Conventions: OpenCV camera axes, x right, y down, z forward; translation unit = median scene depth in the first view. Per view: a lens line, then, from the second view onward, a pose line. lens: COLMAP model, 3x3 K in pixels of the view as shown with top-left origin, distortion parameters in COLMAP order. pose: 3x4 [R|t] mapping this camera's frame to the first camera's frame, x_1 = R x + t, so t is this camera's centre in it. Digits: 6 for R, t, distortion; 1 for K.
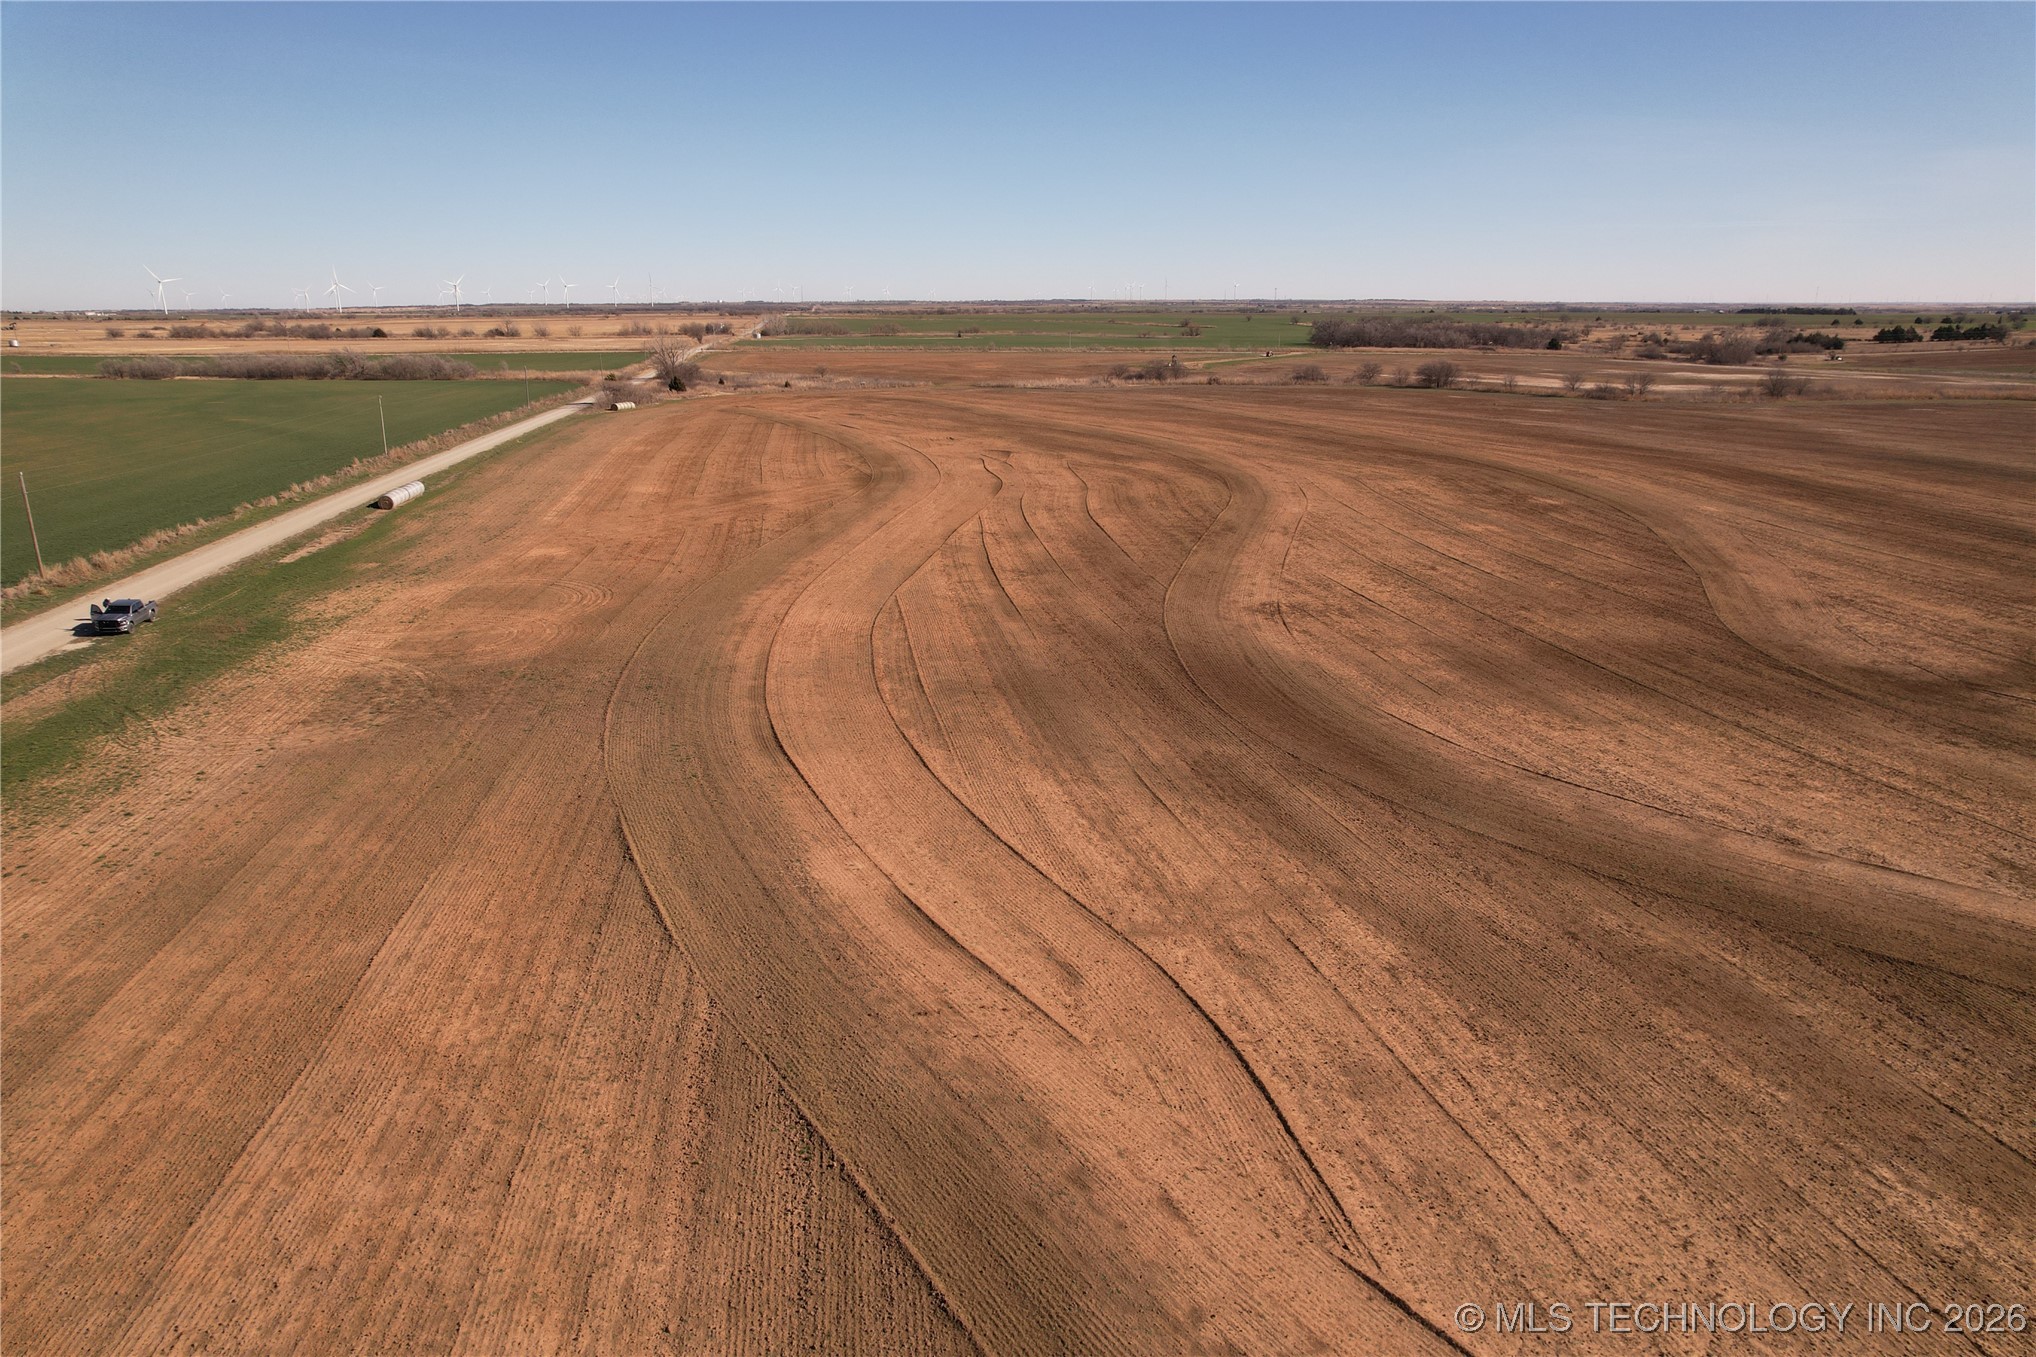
lens RADIAL K [[1308.0, 0, 1020.4], [0, 1308.0, 684.0], [0, 0, 1]] dist [-0.069437, 0.058507]
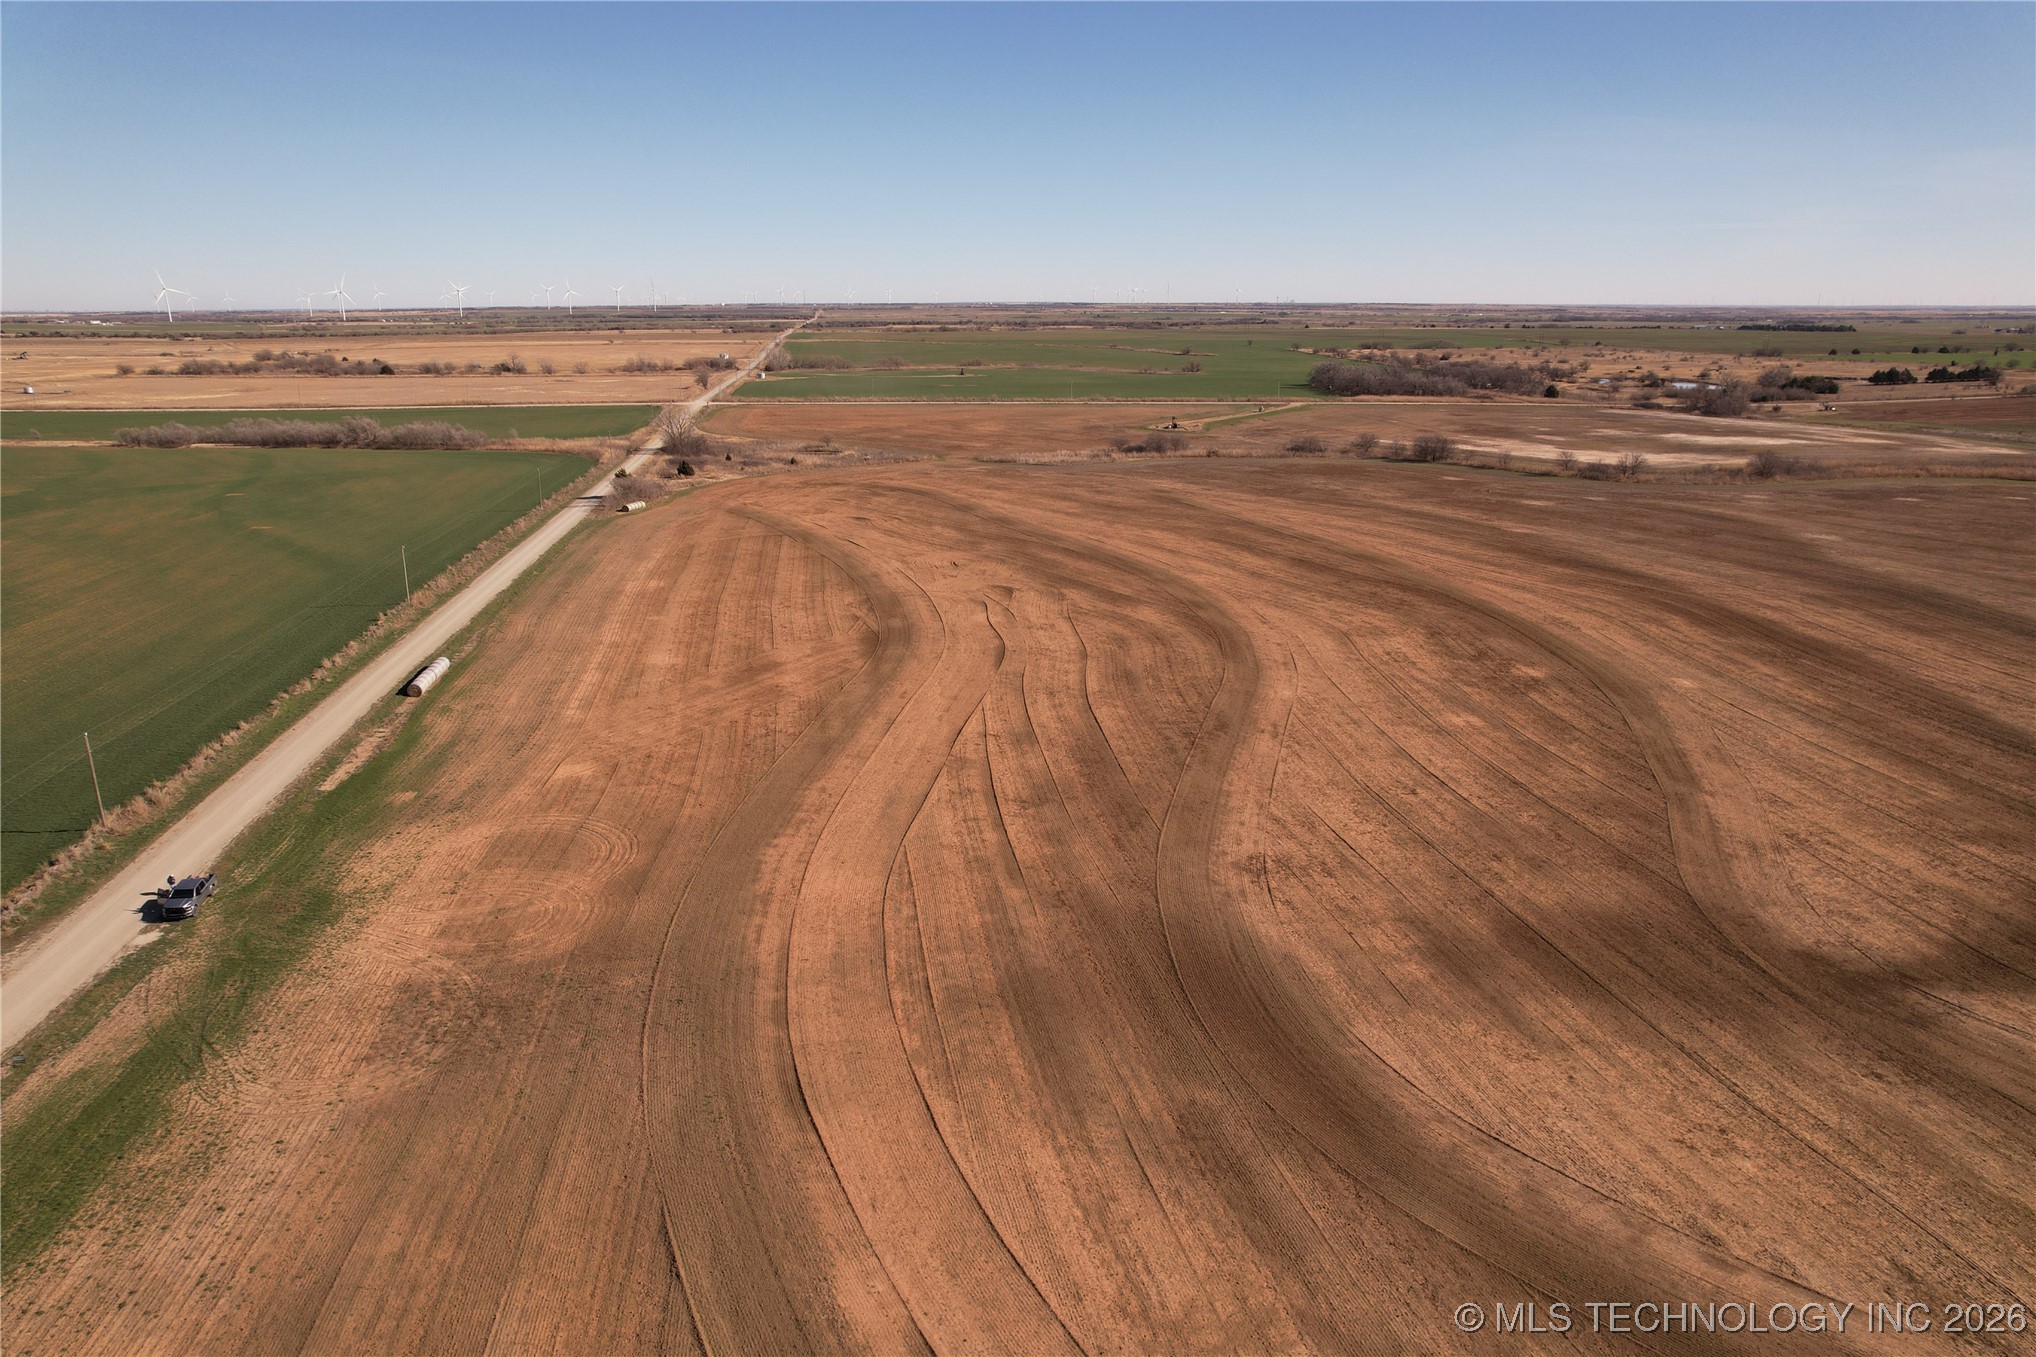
lens RADIAL K [[1308.0, 0, 1020.7], [0, 1308.0, 682.1], [0, 0, 1]] dist [-0.069437, 0.058507]
pose [[0.999998, 0.001886, -0.000965, -0.000444], [-0.001888, 0.999997, -0.001534, -0.237149], [0.000962, 0.001536, 0.999998, -0.075591]]
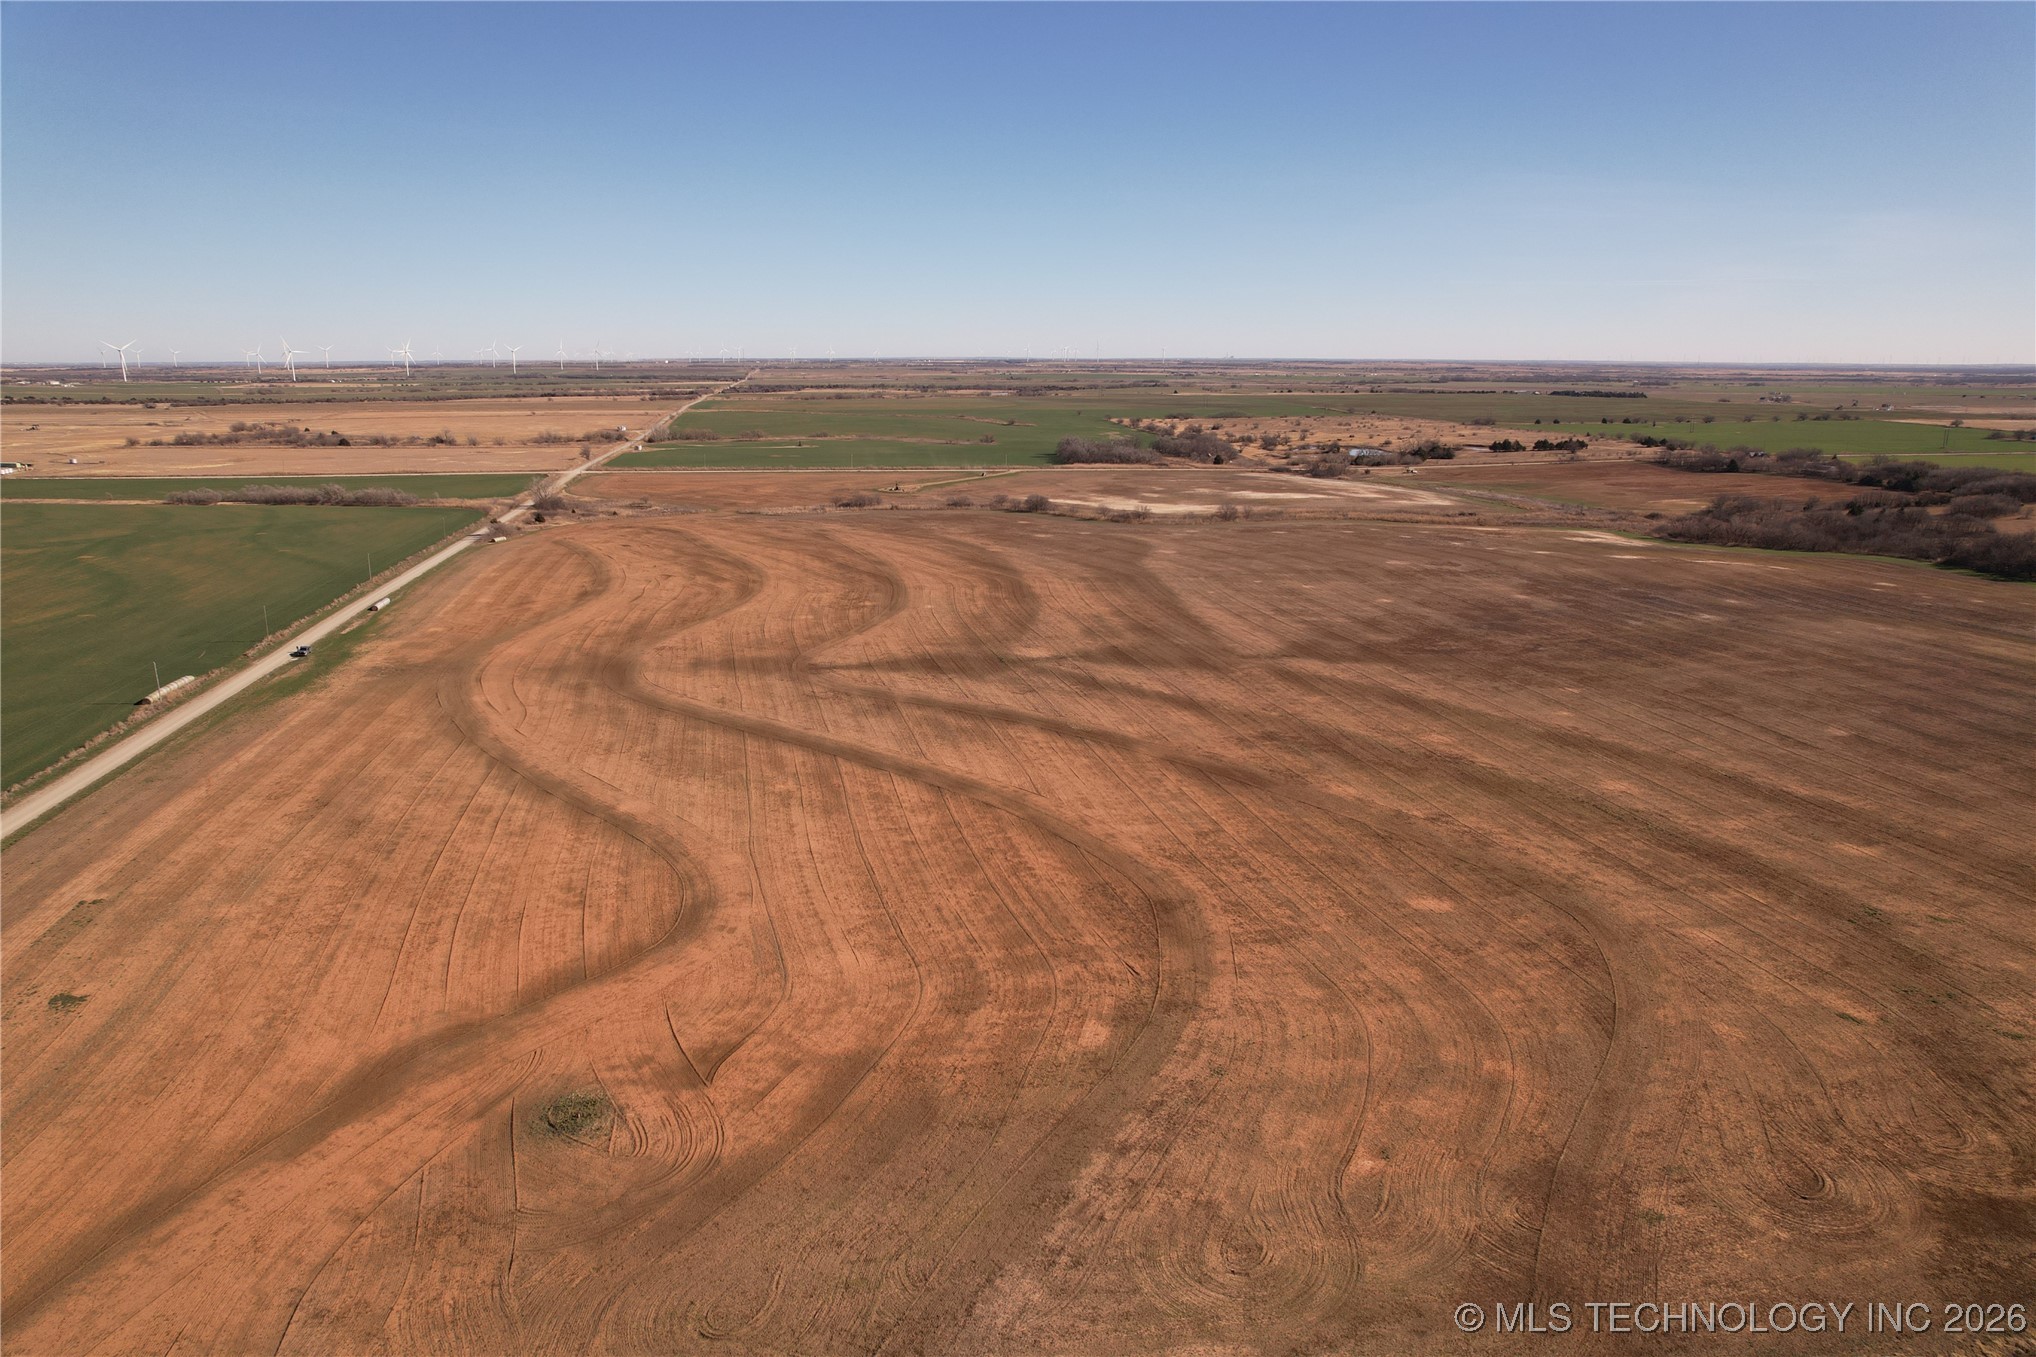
lens RADIAL K [[1308.0, 0, 1017.7], [0, 1308.0, 673.0], [0, 0, 1]] dist [-0.069437, 0.058507]
pose [[0.999411, -0.004244, 0.034042, 1.093276], [0.005856, 0.998860, -0.047383, 0.182022], [-0.033802, 0.047555, 0.998297, -2.510058]]
